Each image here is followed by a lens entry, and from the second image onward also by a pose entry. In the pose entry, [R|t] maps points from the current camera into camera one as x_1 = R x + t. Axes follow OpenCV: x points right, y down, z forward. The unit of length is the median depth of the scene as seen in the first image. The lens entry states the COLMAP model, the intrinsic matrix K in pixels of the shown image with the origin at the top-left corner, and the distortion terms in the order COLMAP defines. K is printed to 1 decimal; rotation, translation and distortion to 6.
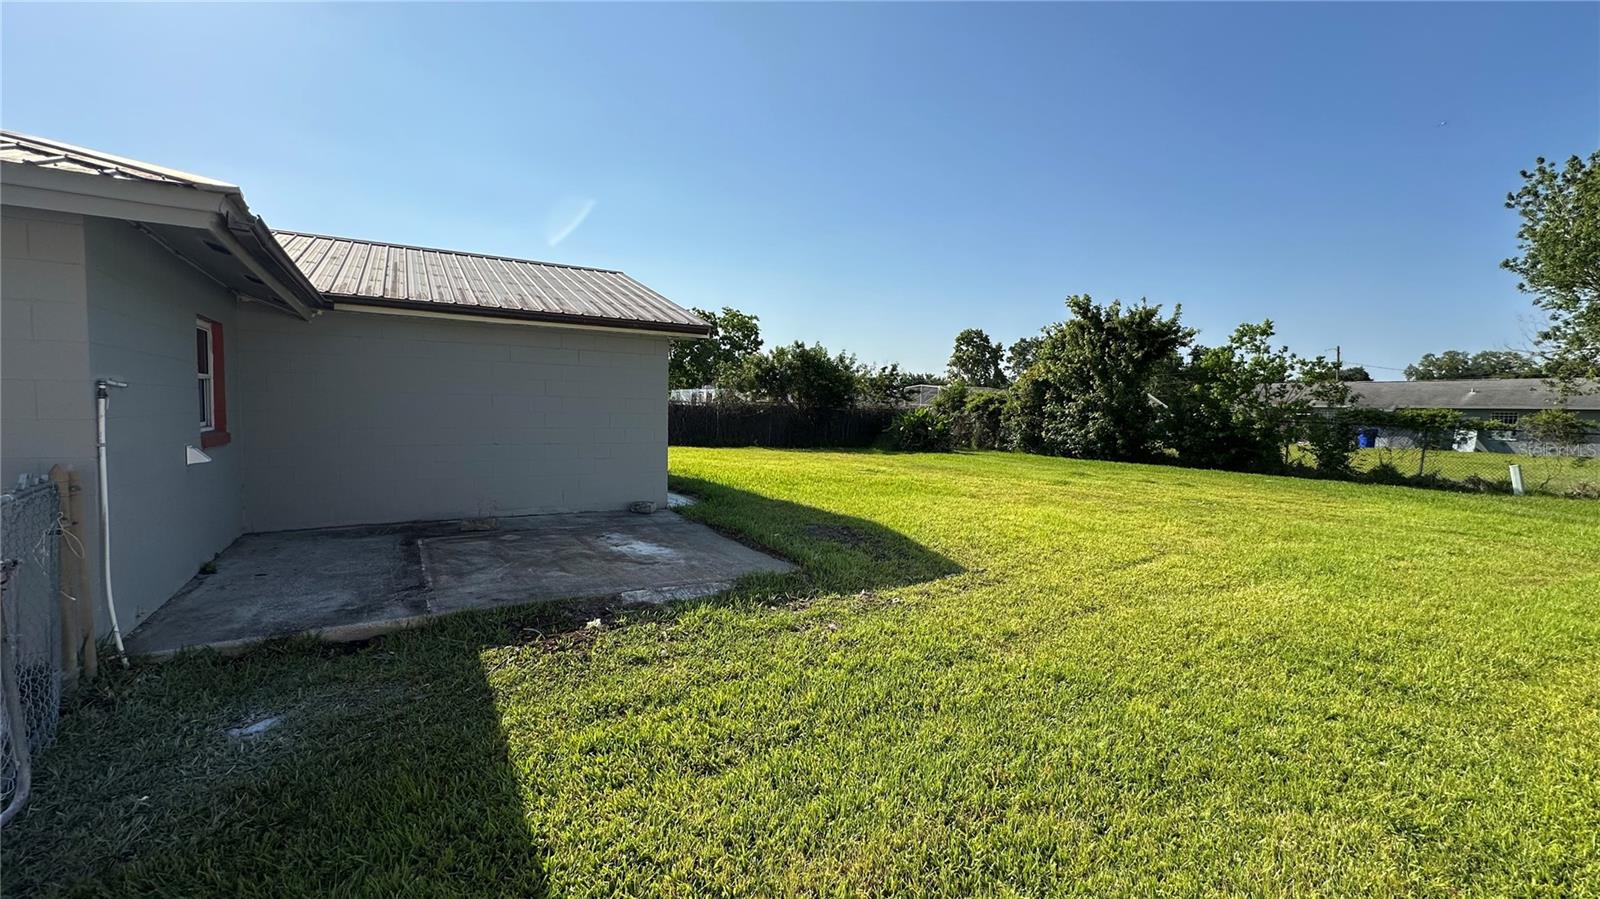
lens RADIAL K [[639.7, 0, 803.2], [0, 639.7, 445.9], [0, 0, 1]] dist [-0.001823, 0.000437]
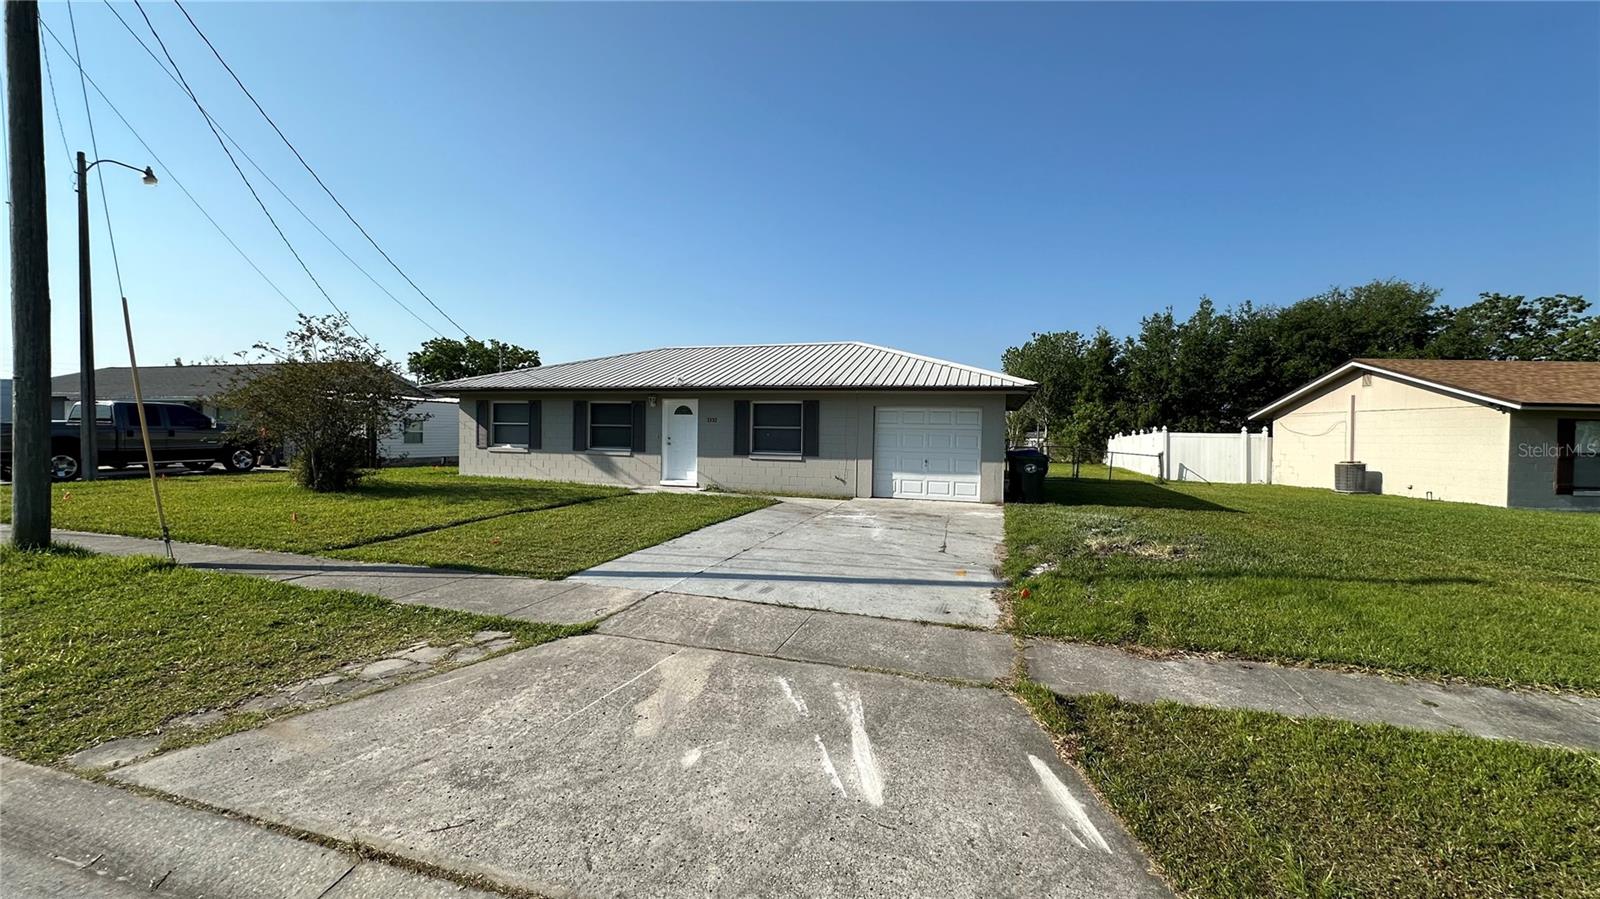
lens RADIAL K [[640.3, 0, 801.7], [0, 640.3, 446.3], [0, 0, 1]] dist [-0.002201, -0.000124]
pose [[0.752386, -0.017589, 0.658488, -1.006431], [0.037851, 0.999146, -0.016560, 0.010567], [-0.657634, 0.037384, 0.752409, -0.371129]]
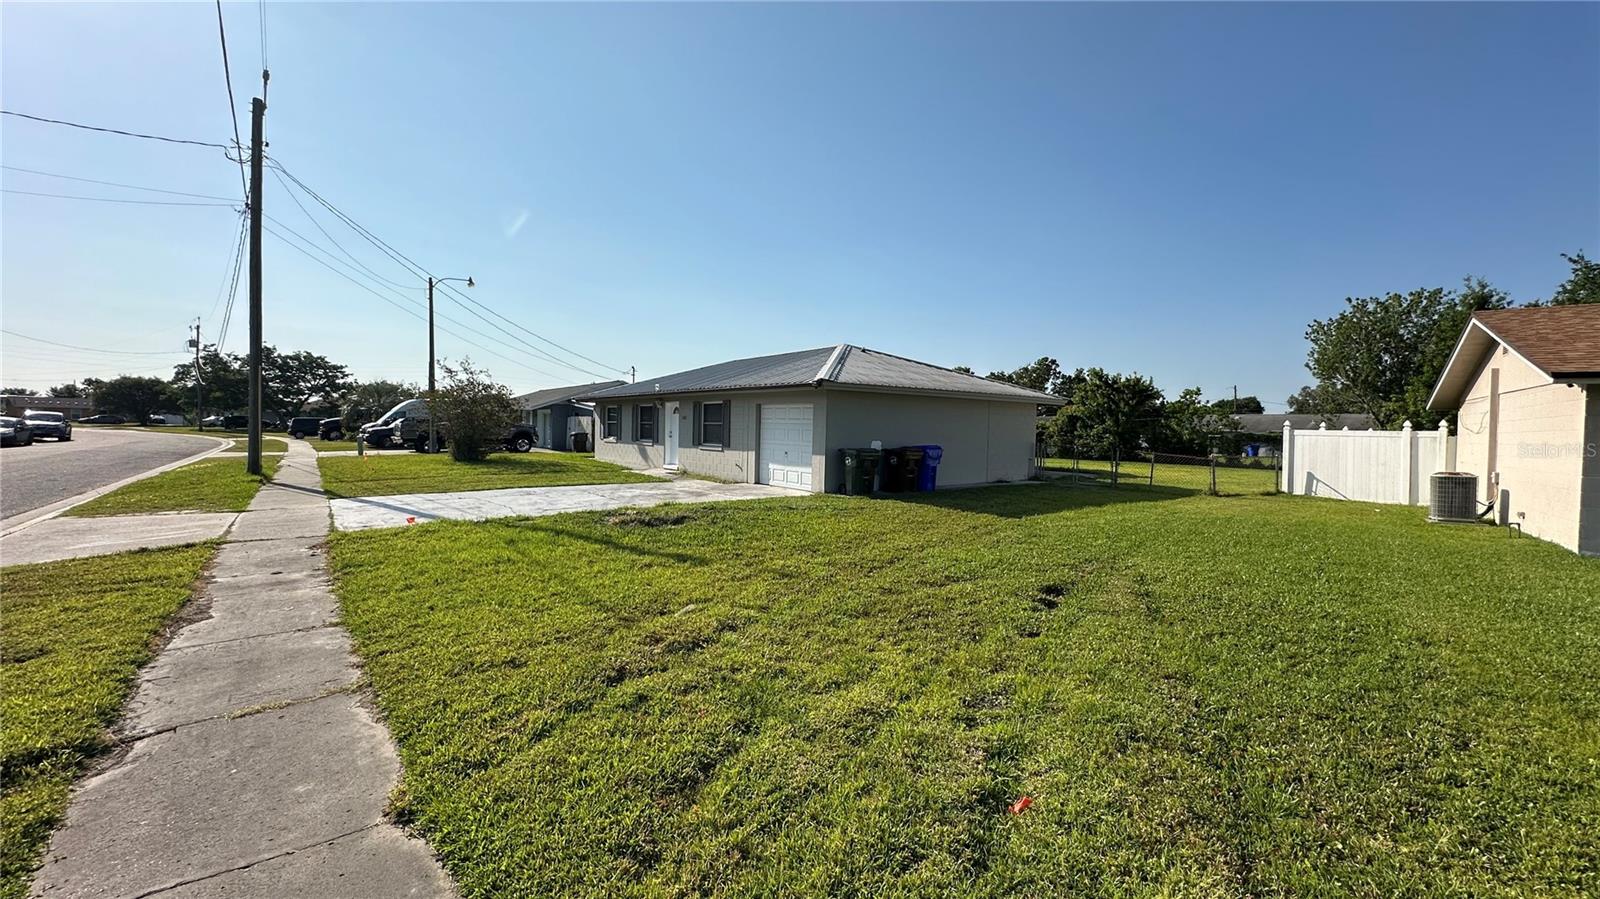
lens RADIAL K [[639.7, 0, 803.2], [0, 639.7, 445.9], [0, 0, 1]] dist [-0.001823, 0.000437]
pose [[0.995084, -0.000631, 0.099036, -0.552510], [0.004015, 0.999415, -0.033975, 0.035369], [-0.098957, 0.034206, 0.994504, -0.669331]]
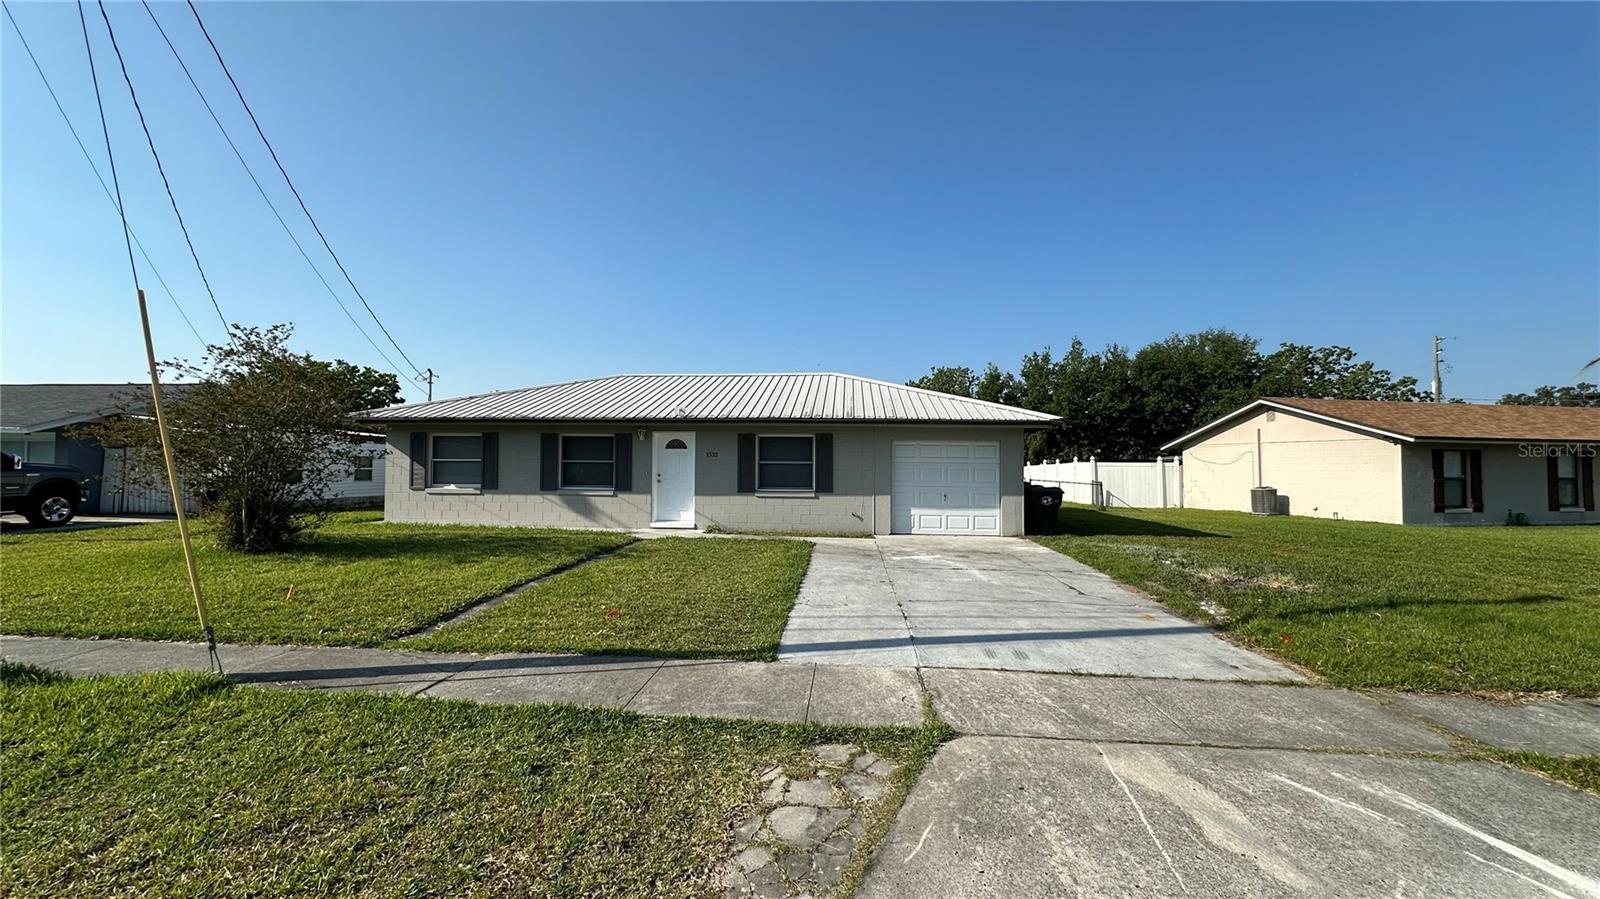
lens RADIAL K [[640.3, 0, 801.7], [0, 640.3, 446.3], [0, 0, 1]] dist [-0.002201, -0.000124]
pose [[0.589292, 0.009895, 0.807860, -1.082688], [0.054495, 0.997161, -0.051965, -0.003412], [-0.806080, 0.074647, 0.587079, -0.234055]]
